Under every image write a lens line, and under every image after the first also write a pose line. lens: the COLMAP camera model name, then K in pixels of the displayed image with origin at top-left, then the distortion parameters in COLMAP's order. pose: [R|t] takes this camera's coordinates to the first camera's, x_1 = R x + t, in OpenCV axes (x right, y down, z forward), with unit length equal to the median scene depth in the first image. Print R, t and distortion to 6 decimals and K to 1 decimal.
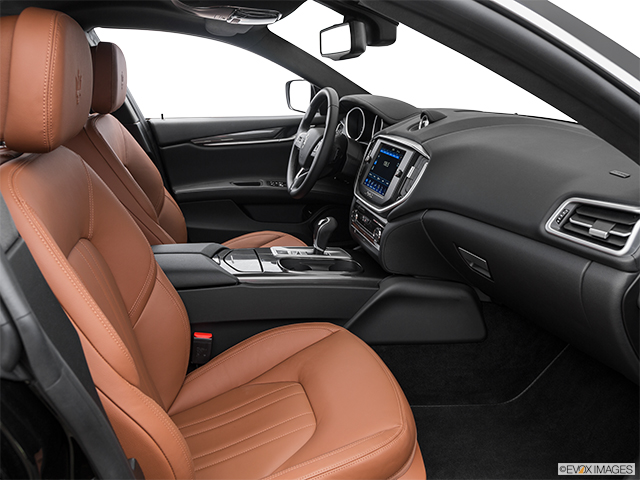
lens RADIAL K [[491.5, 0, 322.1], [0, 491.5, 240.1], [0, 0, 1]] dist [-0.121966, 0.063939]
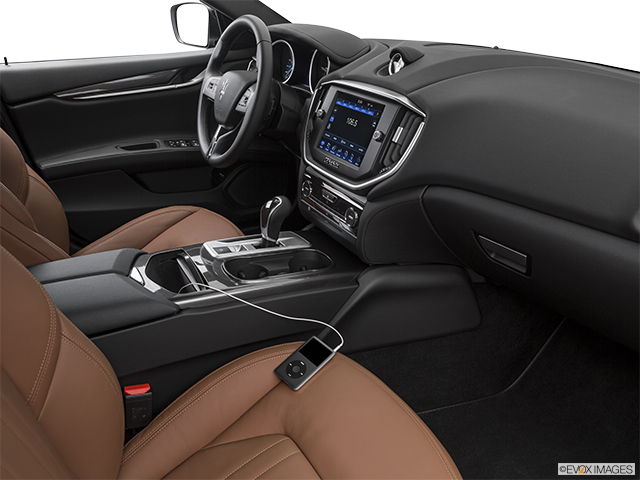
lens RADIAL K [[506.9, 0, 318.7], [0, 506.9, 243.0], [0, 0, 1]] dist [-0.090486, 0.030547]
pose [[0.965649, -0.114775, 0.233127, -0.121014], [0.080890, 0.985362, 0.150065, -0.090881], [-0.246938, -0.126053, 0.960798, 0.238404]]
